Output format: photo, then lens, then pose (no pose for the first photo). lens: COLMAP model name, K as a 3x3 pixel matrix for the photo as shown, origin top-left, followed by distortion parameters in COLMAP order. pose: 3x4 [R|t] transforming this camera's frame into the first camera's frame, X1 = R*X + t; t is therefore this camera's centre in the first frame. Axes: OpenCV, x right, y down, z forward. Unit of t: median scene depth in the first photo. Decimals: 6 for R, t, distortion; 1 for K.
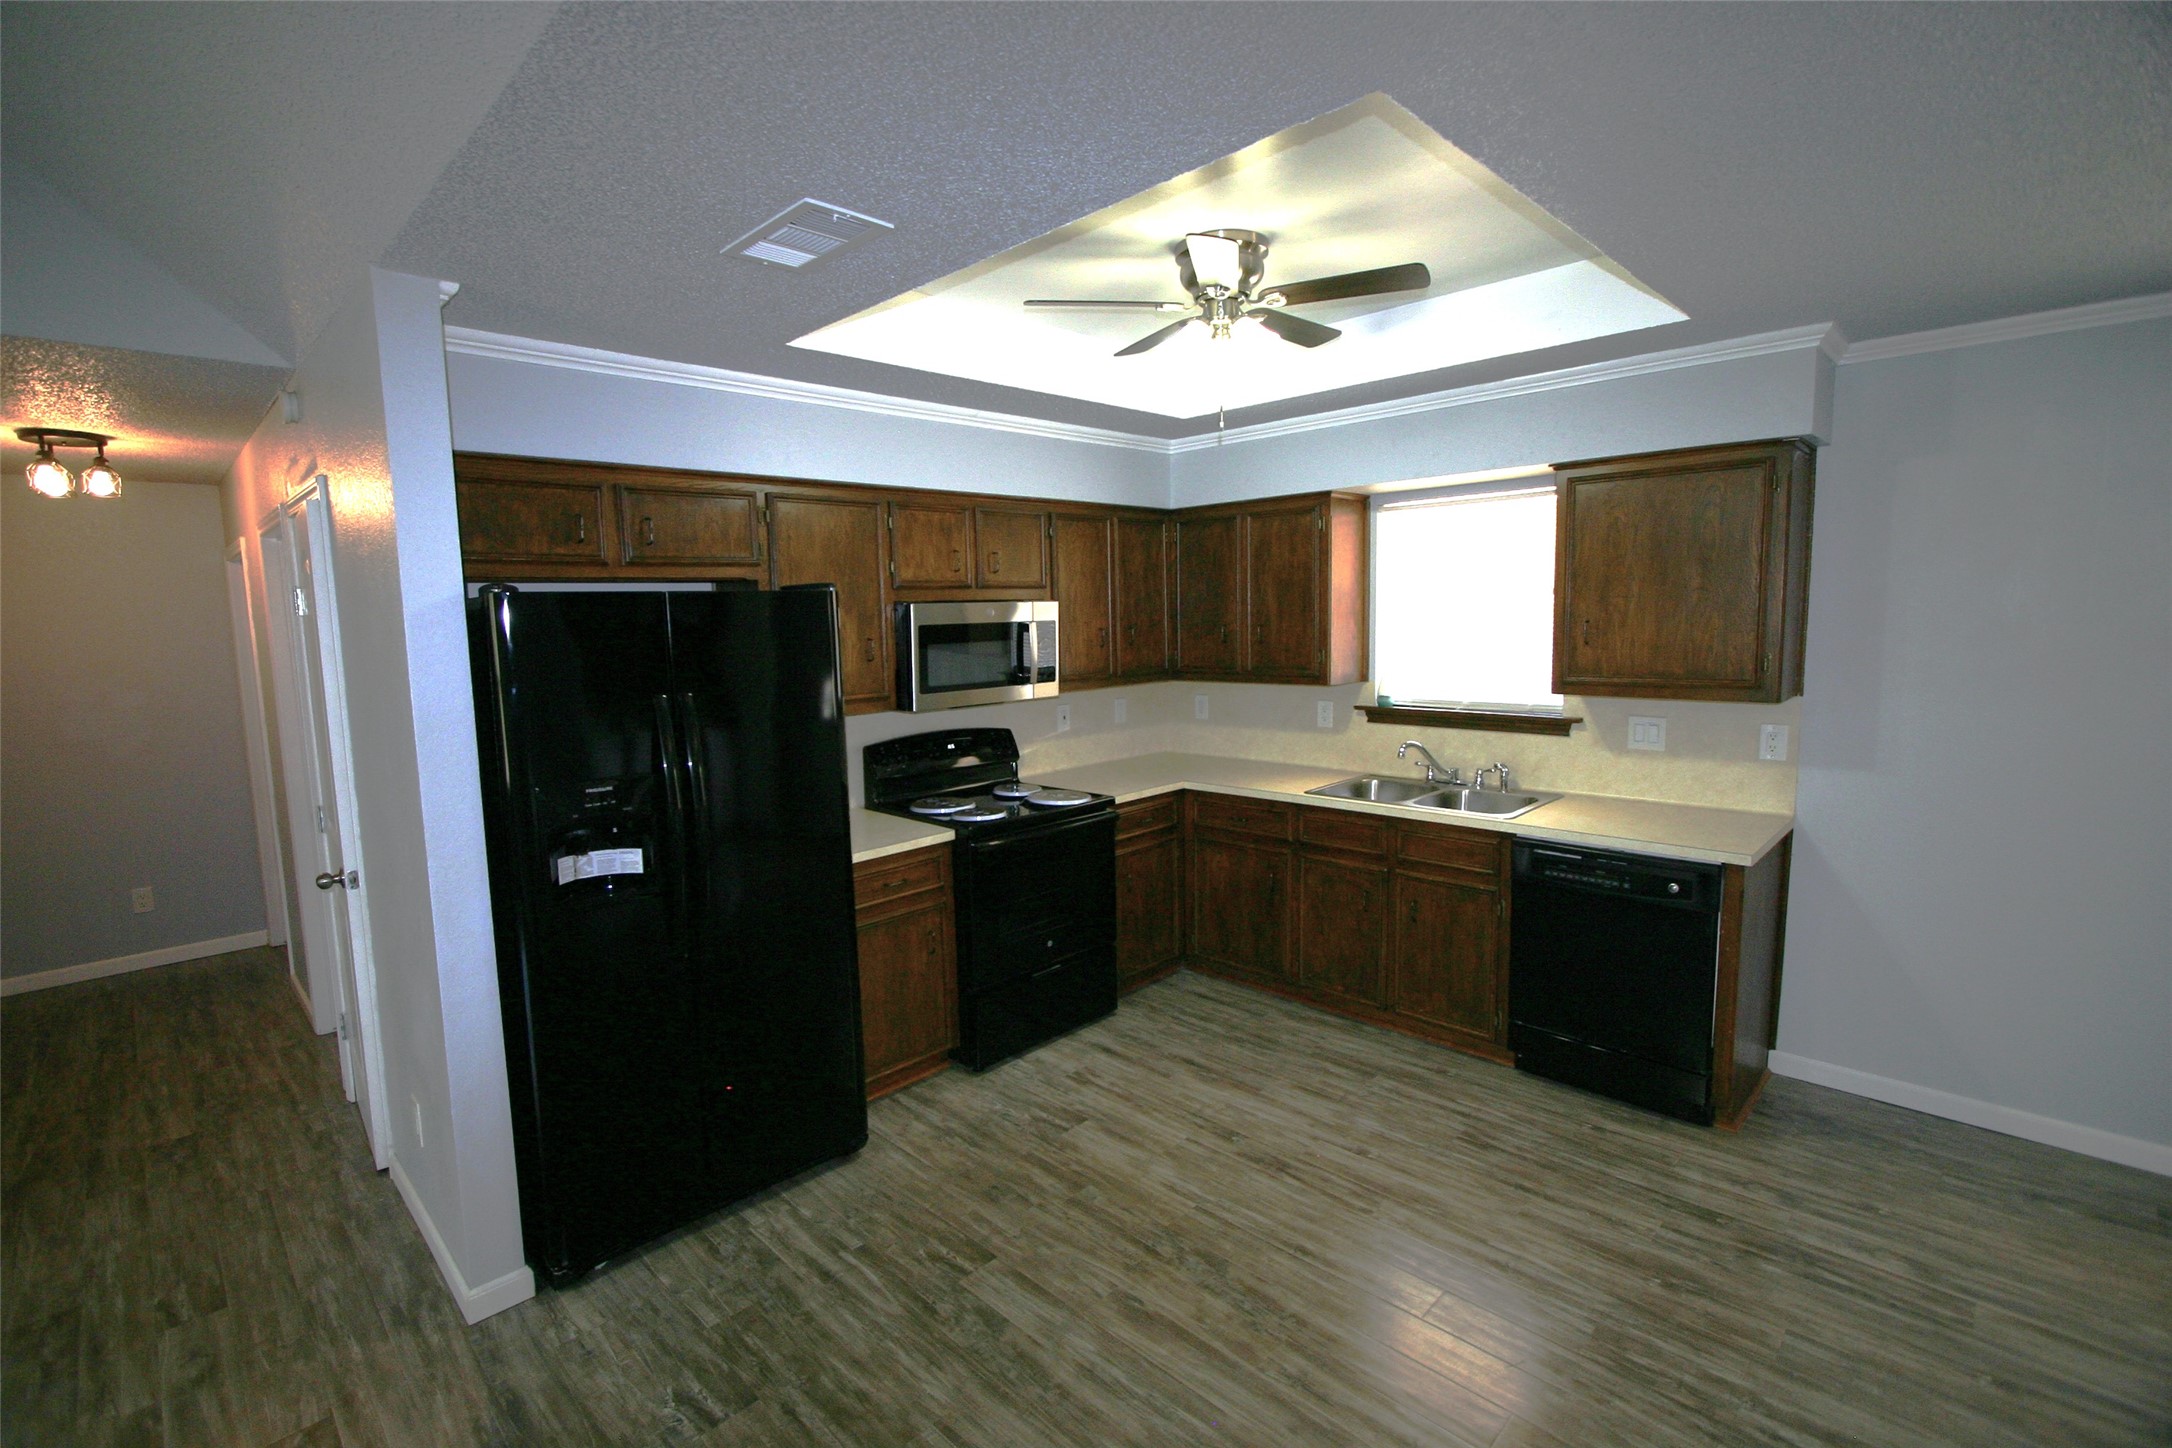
lens RADIAL K [[974.0, 0, 1066.5], [0, 974.0, 718.5], [0, 0, 1]] dist [-0.012074, 0.001460]
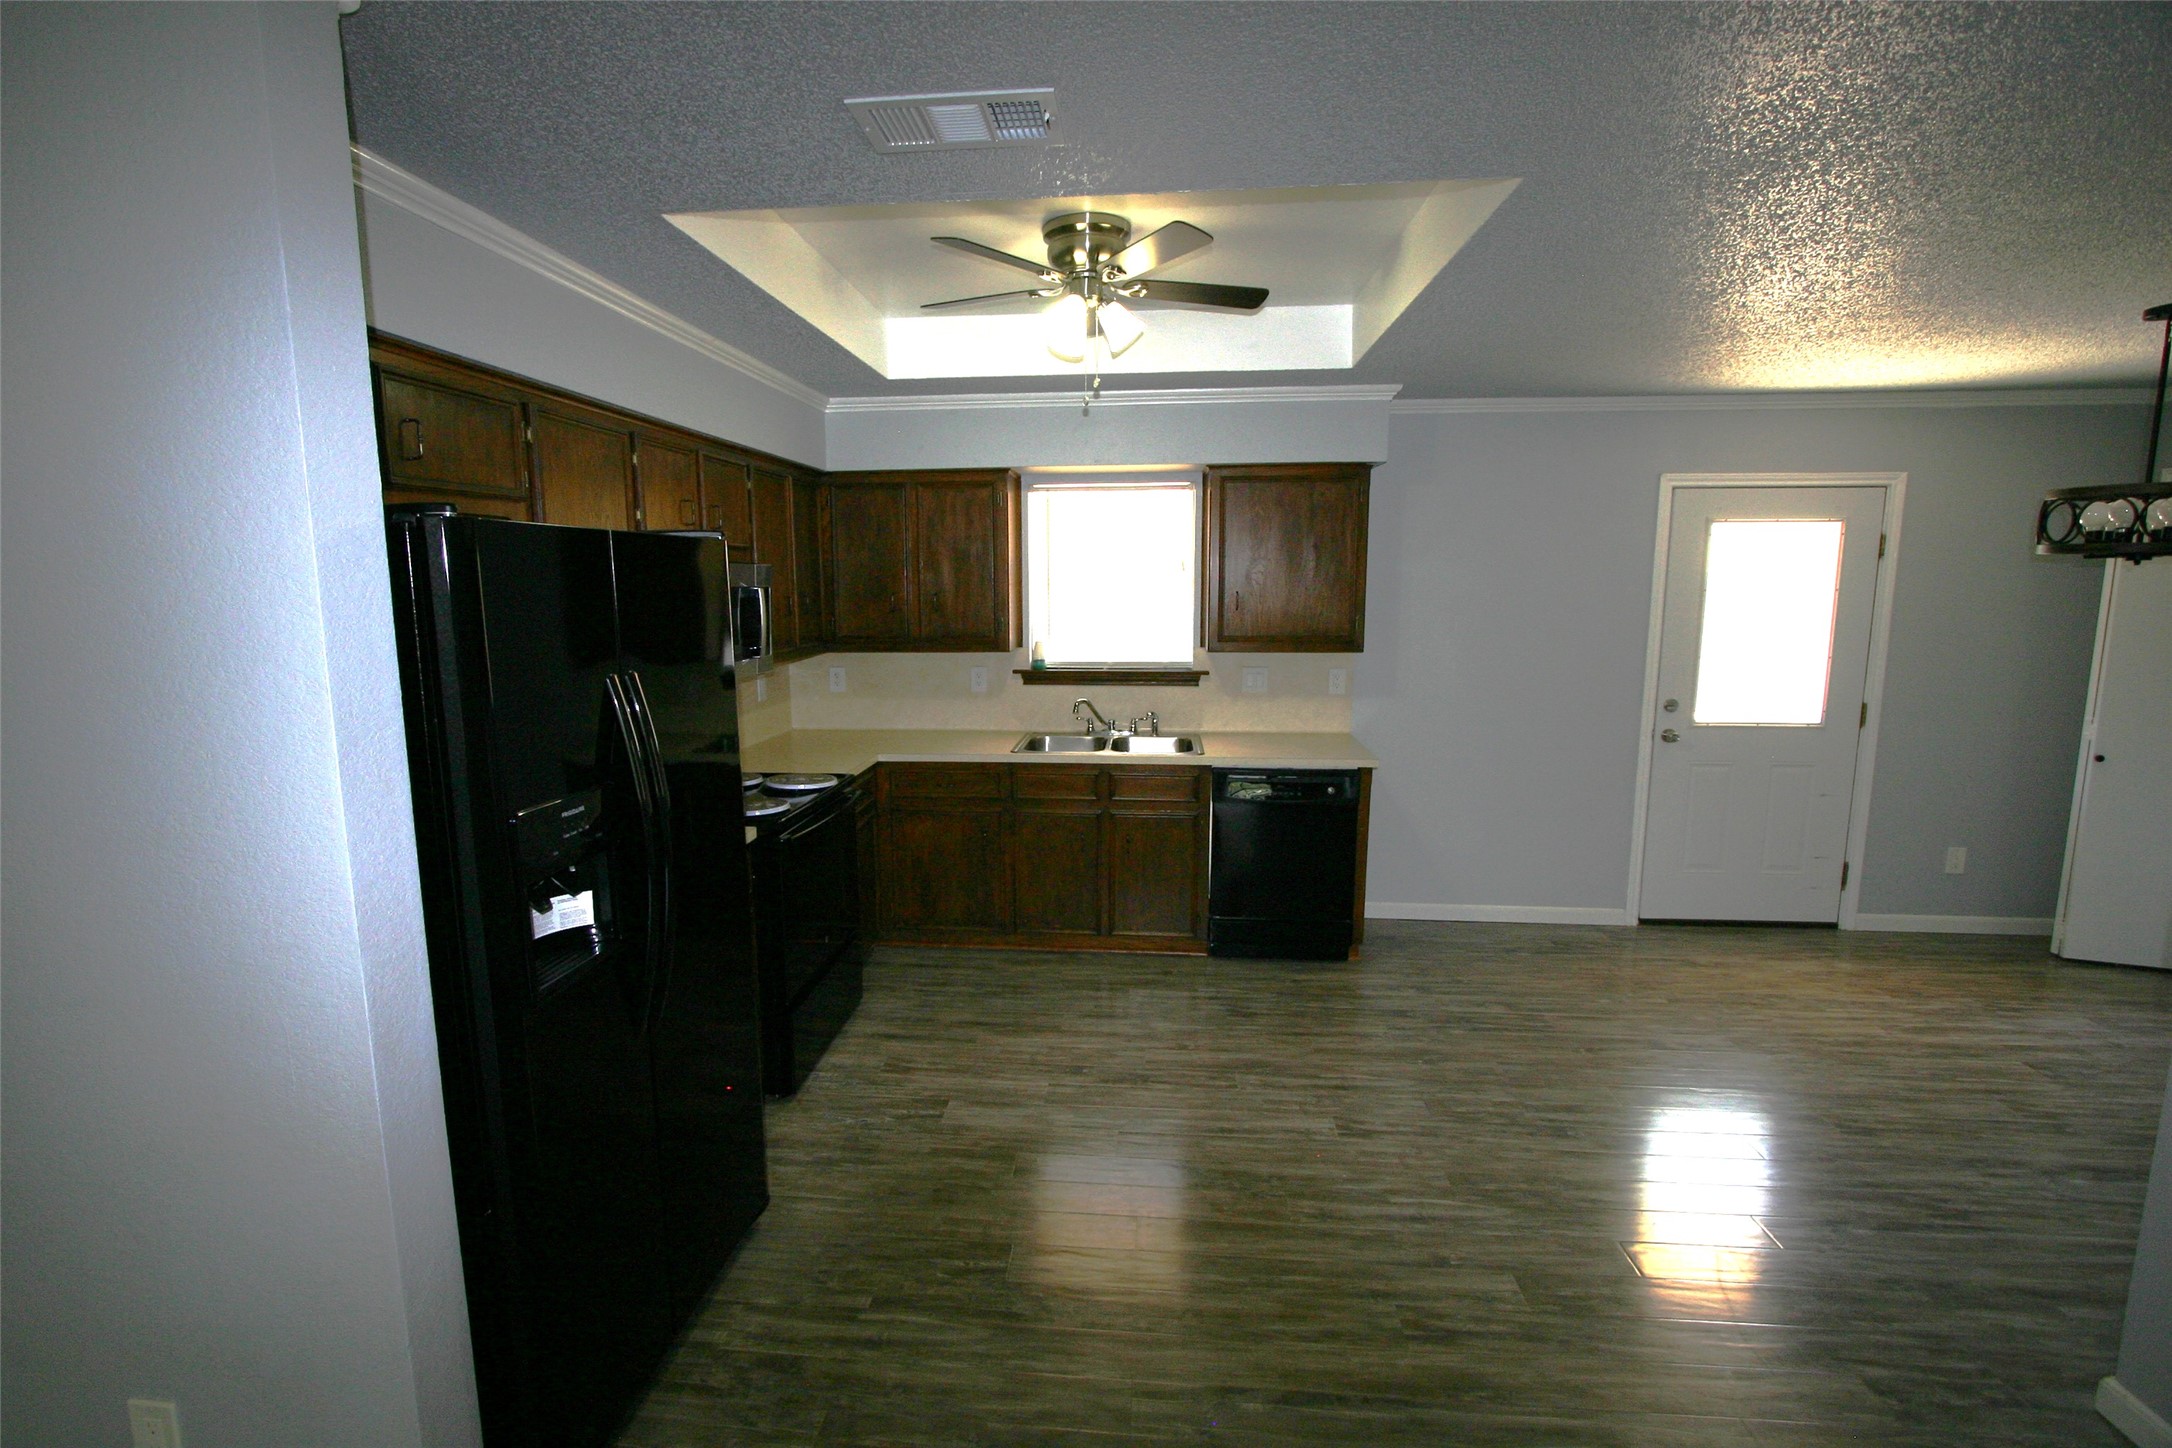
lens RADIAL K [[974.0, 0, 1066.5], [0, 974.0, 718.5], [0, 0, 1]] dist [-0.012074, 0.001460]
pose [[0.767947, -0.068744, 0.636814, -0.482886], [0.054655, 0.997631, 0.041786, -0.001985], [-0.638178, 0.002716, 0.769884, 0.178327]]
